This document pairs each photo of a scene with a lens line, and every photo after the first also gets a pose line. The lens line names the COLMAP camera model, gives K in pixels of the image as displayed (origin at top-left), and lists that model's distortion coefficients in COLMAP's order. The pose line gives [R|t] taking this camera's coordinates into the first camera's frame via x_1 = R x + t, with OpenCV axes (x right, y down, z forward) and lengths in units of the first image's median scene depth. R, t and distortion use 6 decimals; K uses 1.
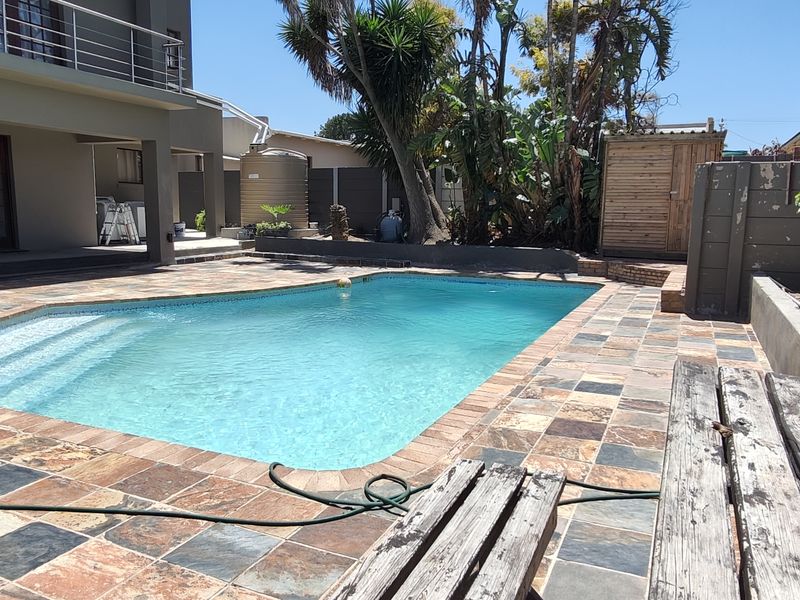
lens RADIAL K [[626.2, 0, 400.5], [0, 626.2, 299.0], [0, 0, 1]] dist [0.006348, -0.000490]
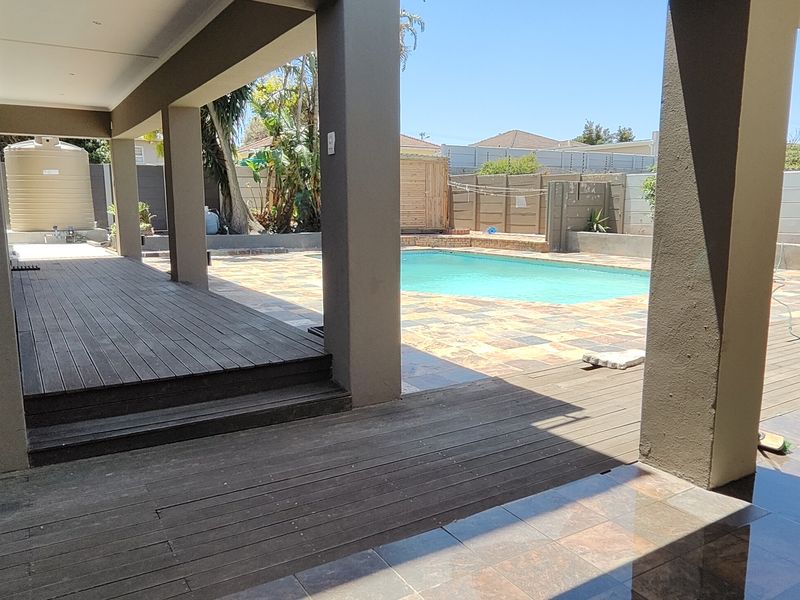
lens RADIAL K [[626.2, 0, 399.5], [0, 626.2, 299.2], [0, 0, 1]] dist [0.006348, -0.000490]
pose [[0.552072, -0.142634, 0.821506, -0.990322], [0.130688, 0.987884, 0.083696, -0.040928], [-0.823490, 0.061155, 0.564024, 0.153563]]
